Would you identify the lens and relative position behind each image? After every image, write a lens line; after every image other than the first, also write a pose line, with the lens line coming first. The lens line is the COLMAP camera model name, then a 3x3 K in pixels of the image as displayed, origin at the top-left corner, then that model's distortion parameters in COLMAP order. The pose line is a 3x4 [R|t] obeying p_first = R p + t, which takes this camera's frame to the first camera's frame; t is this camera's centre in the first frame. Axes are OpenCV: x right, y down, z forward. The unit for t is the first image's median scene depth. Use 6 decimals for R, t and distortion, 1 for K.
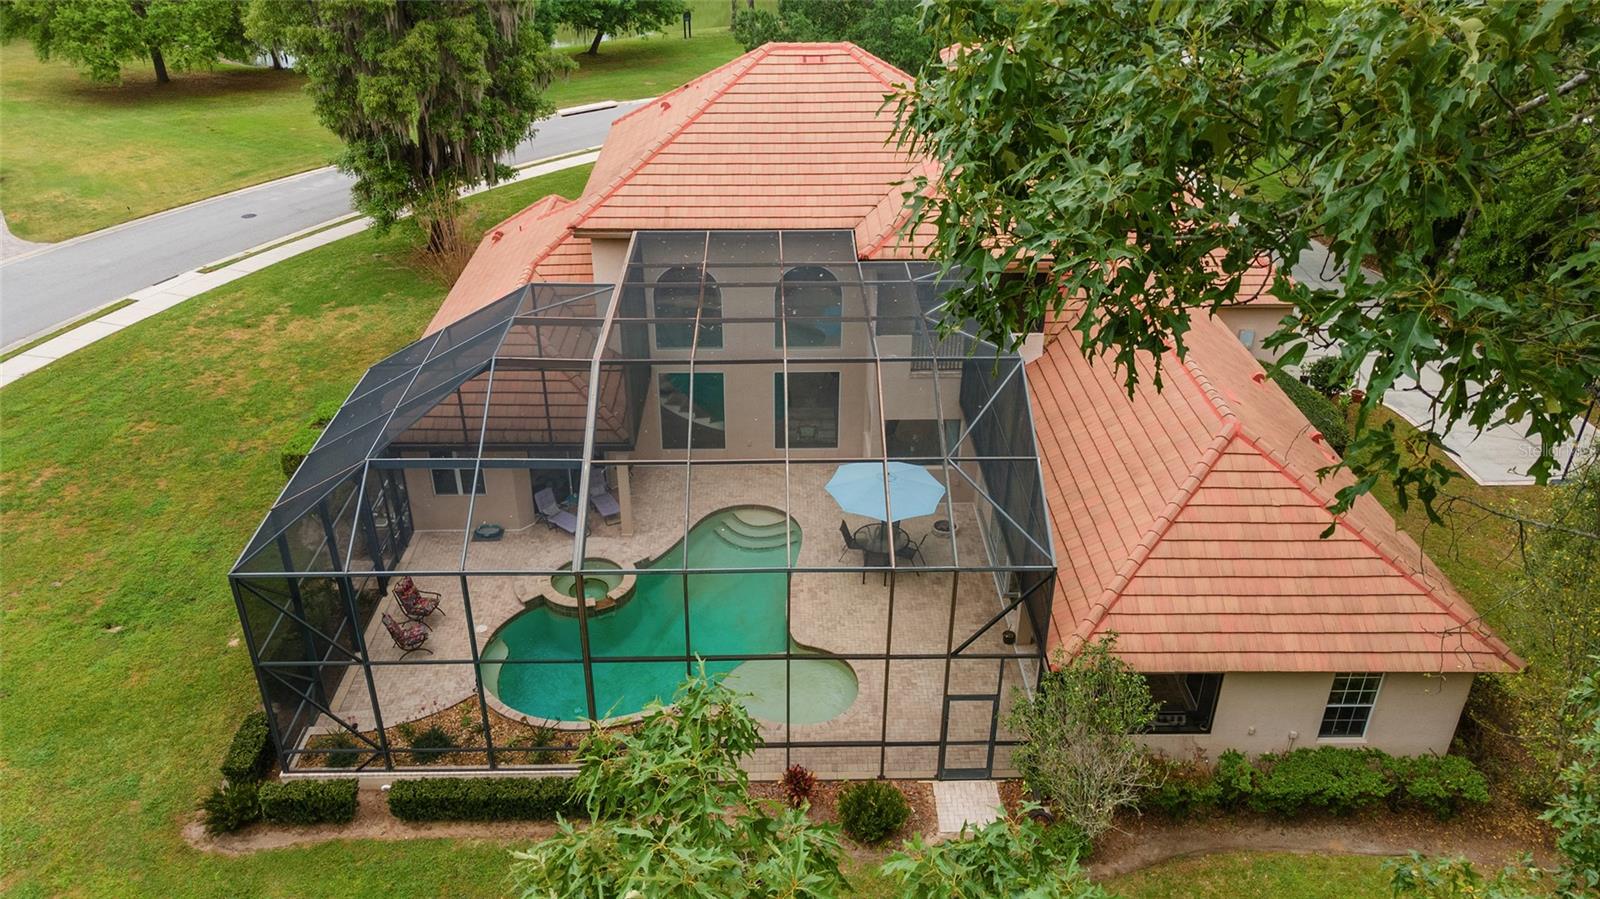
lens RADIAL K [[1166.8, 0, 800.0], [0, 1166.8, 449.5], [0, 0, 1]] dist [0.002580, 0.079798]
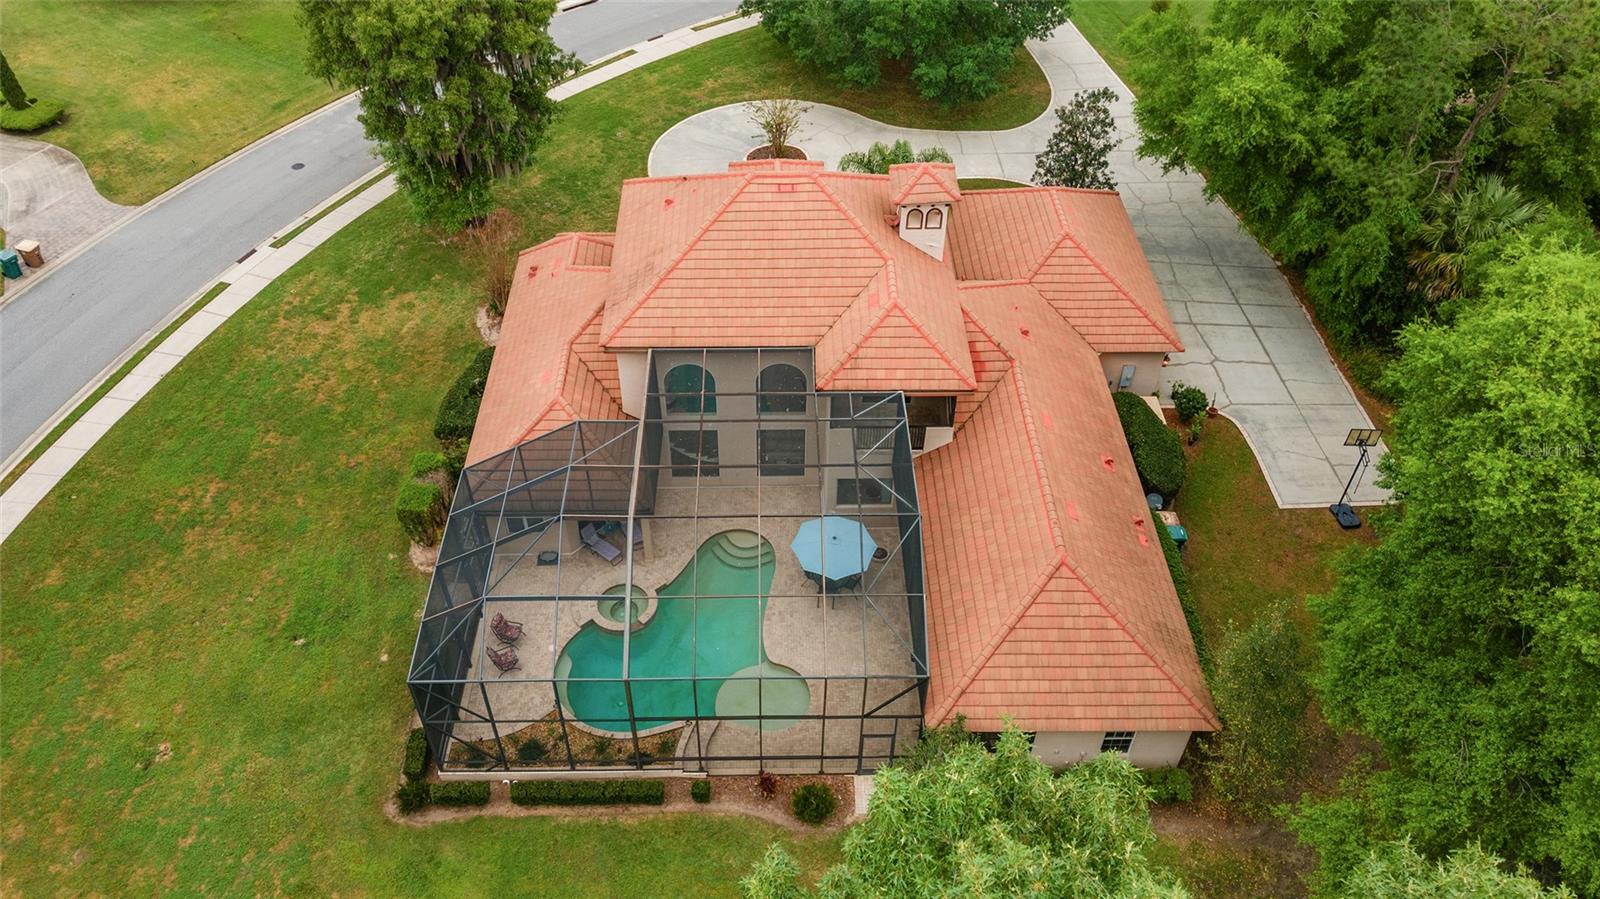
lens RADIAL K [[1166.8, 0, 800.0], [0, 1166.8, 449.5], [0, 0, 1]] dist [0.002580, 0.079798]
pose [[0.999976, 0.006024, 0.003532, 0.025463], [-0.006706, 0.969504, 0.244984, -0.398508], [-0.001949, -0.245002, 0.969521, -0.311740]]
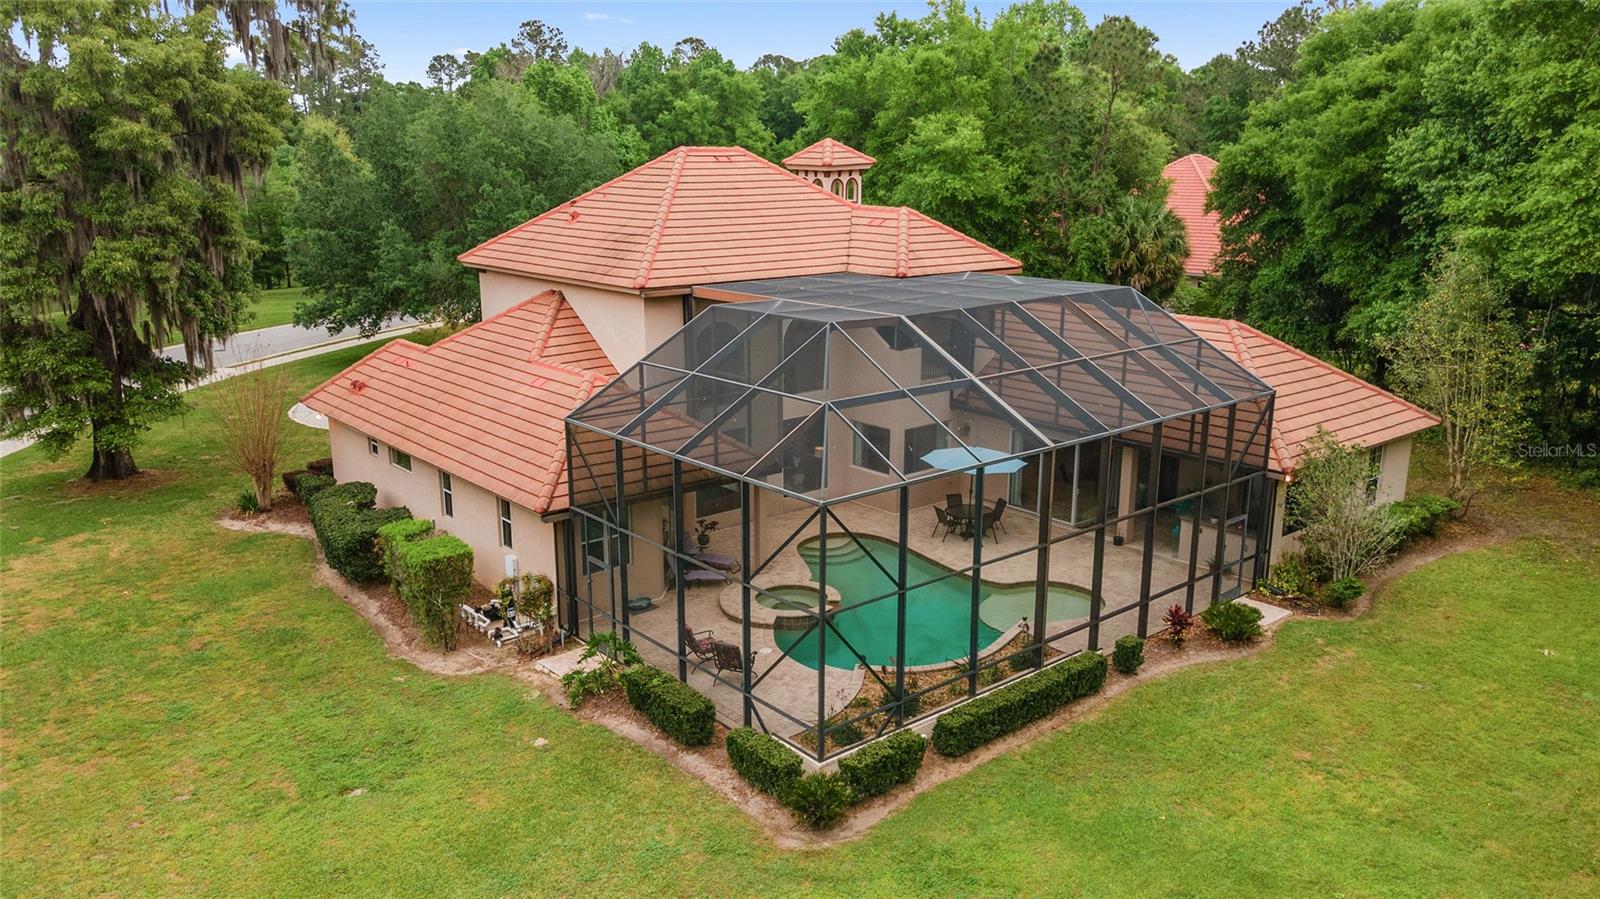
lens RADIAL K [[1166.8, 0, 800.0], [0, 1166.8, 449.5], [0, 0, 1]] dist [0.002580, 0.079798]
pose [[0.778423, -0.159914, 0.607029, -0.716230], [0.311800, 0.937783, -0.152789, 0.137819], [-0.544829, 0.308206, 0.779853, 0.180952]]
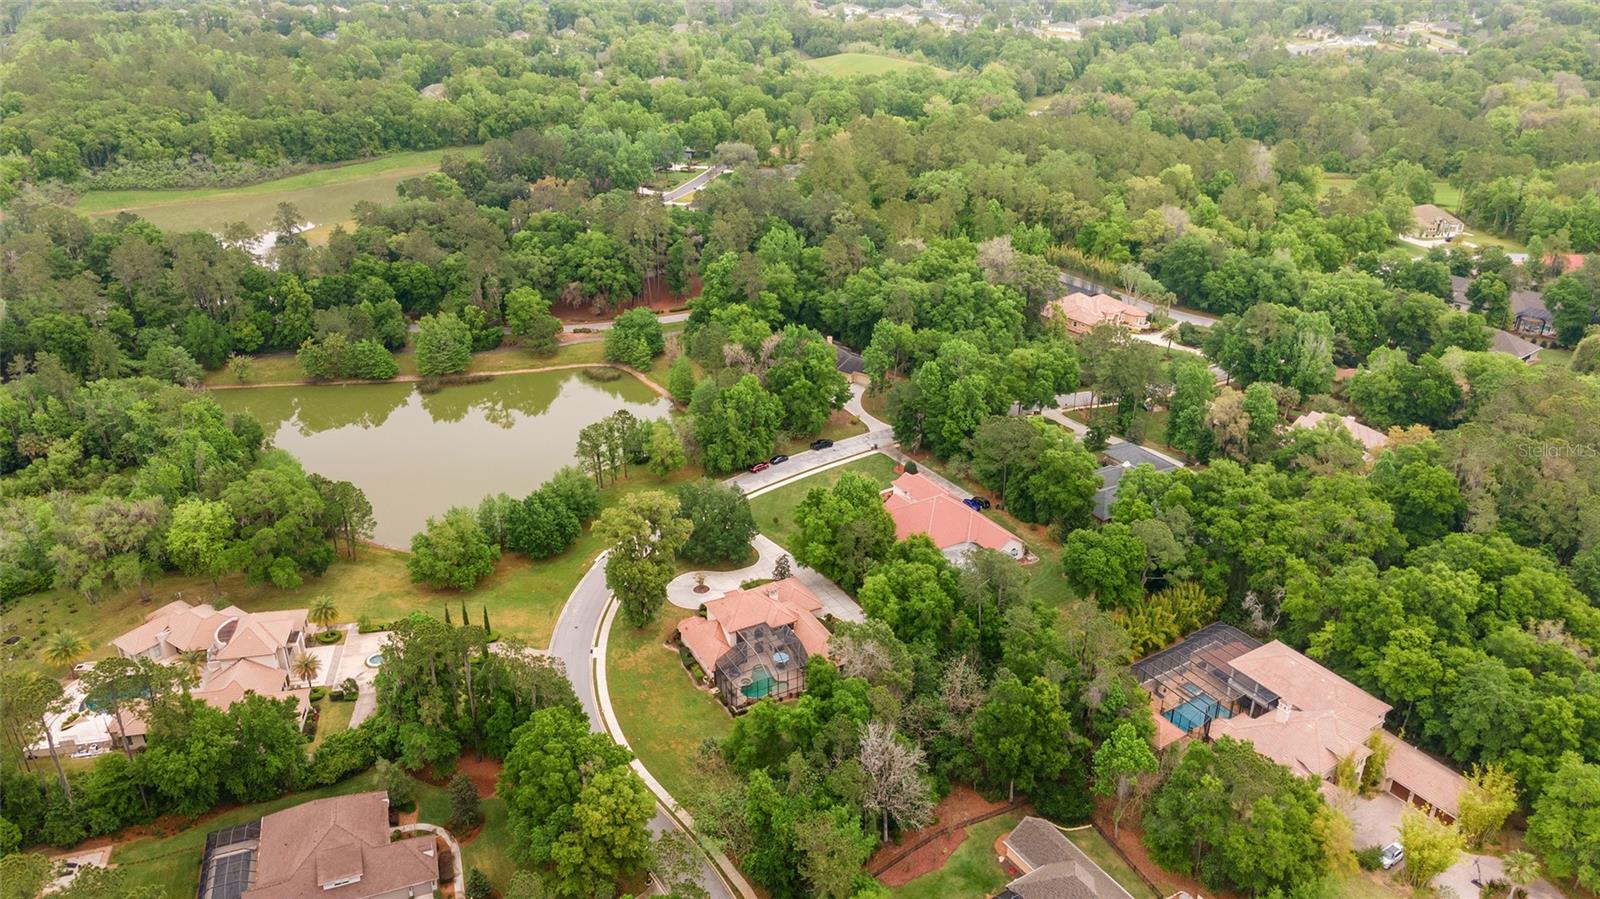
lens RADIAL K [[1166.8, 0, 800.0], [0, 1166.8, 449.5], [0, 0, 1]] dist [0.002580, 0.079798]
pose [[0.886657, -0.198991, 0.417423, -2.460144], [0.222052, 0.975011, -0.006865, -1.090131], [-0.405626, 0.098777, 0.908686, -5.475236]]
